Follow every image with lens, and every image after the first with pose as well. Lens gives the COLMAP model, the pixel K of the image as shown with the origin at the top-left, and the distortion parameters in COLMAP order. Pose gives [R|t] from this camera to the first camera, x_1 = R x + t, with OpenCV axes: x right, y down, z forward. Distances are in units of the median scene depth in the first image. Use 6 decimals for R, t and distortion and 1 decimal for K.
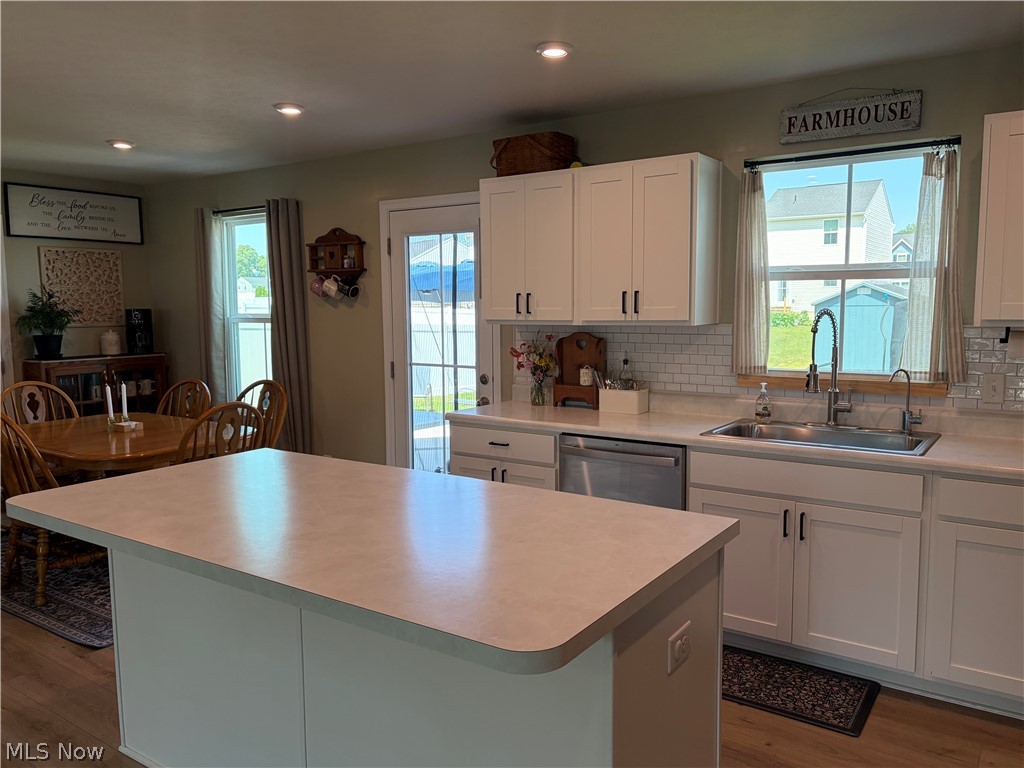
lens RADIAL K [[779.1, 0, 515.1], [0, 779.1, 382.6], [0, 0, 1]] dist [0.041374, -0.044310]
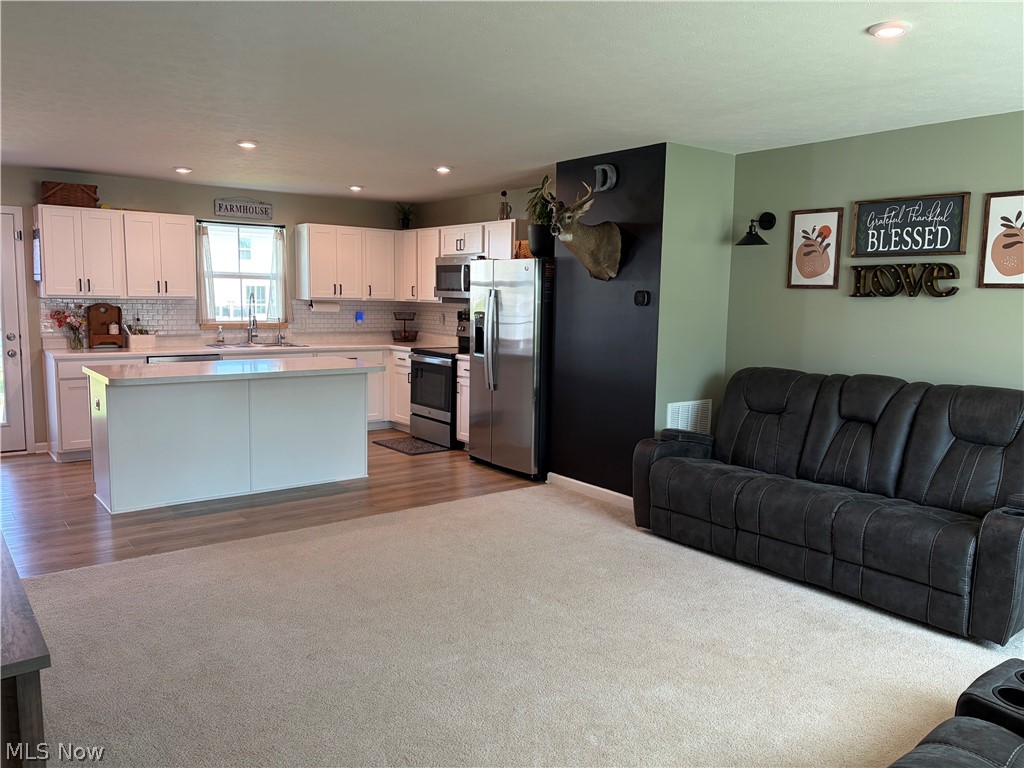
lens RADIAL K [[779.1, 0, 519.8], [0, 779.1, 383.4], [0, 0, 1]] dist [0.041374, -0.044310]
pose [[0.295047, -0.094271, 0.950821, -1.070521], [0.077313, 0.994213, 0.074582, 0.042126], [-0.952350, 0.051506, 0.300629, -0.296420]]
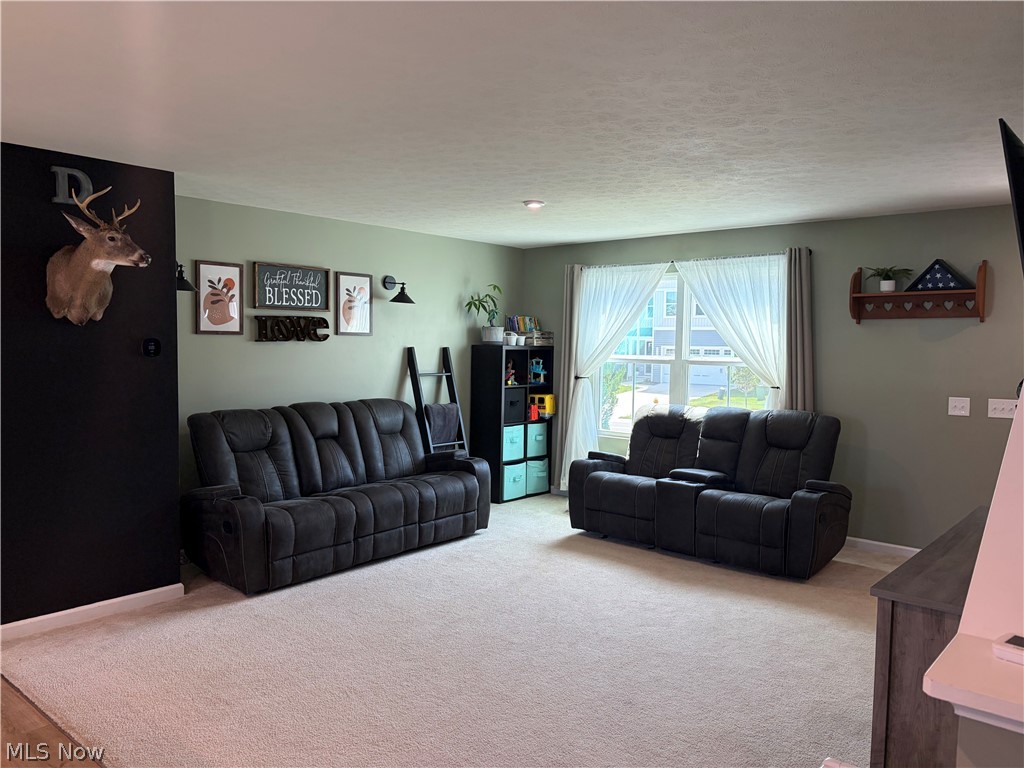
lens RADIAL K [[779.1, 0, 506.8], [0, 779.1, 386.4], [0, 0, 1]] dist [0.041374, -0.044310]
pose [[-0.995361, -0.005831, 0.096038, -0.493875], [0.009848, 0.986746, 0.161976, -0.076469], [-0.095710, 0.162170, -0.982110, 0.690893]]
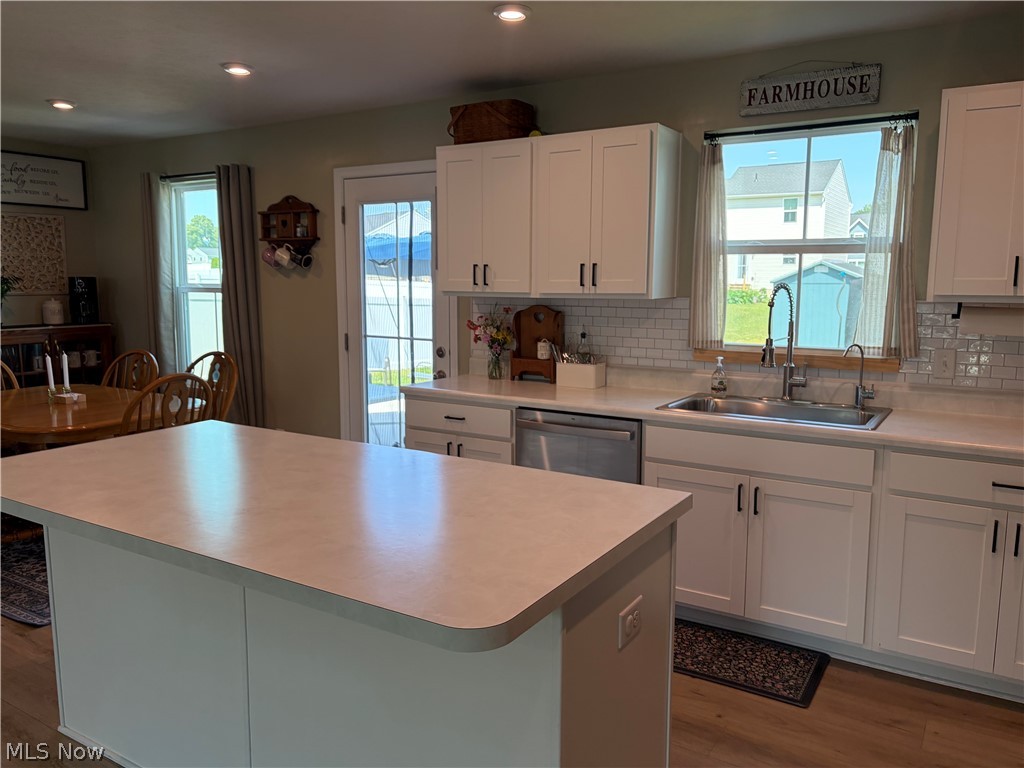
lens RADIAL K [[779.1, 0, 510.0], [0, 779.1, 377.8], [0, 0, 1]] dist [0.041374, -0.044310]
pose [[0.999003, 0.006185, 0.044219, 0.004316], [-0.007297, 0.999660, 0.025033, 0.002550], [-0.044049, -0.025330, 0.998708, 0.010859]]
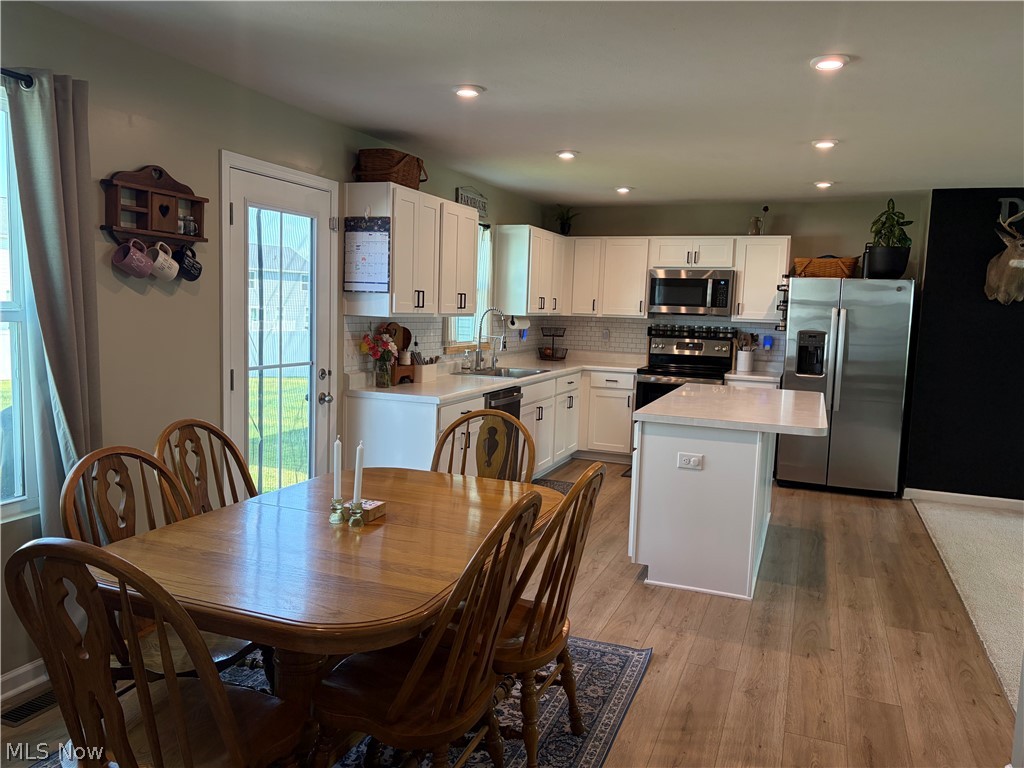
lens RADIAL K [[779.1, 0, 517.4], [0, 779.1, 382.9], [0, 0, 1]] dist [0.041374, -0.044310]
pose [[-0.238595, -0.095714, 0.966391, -0.965209], [0.069422, 0.990904, 0.115281, -0.082944], [-0.968635, 0.094594, -0.229780, 0.926969]]
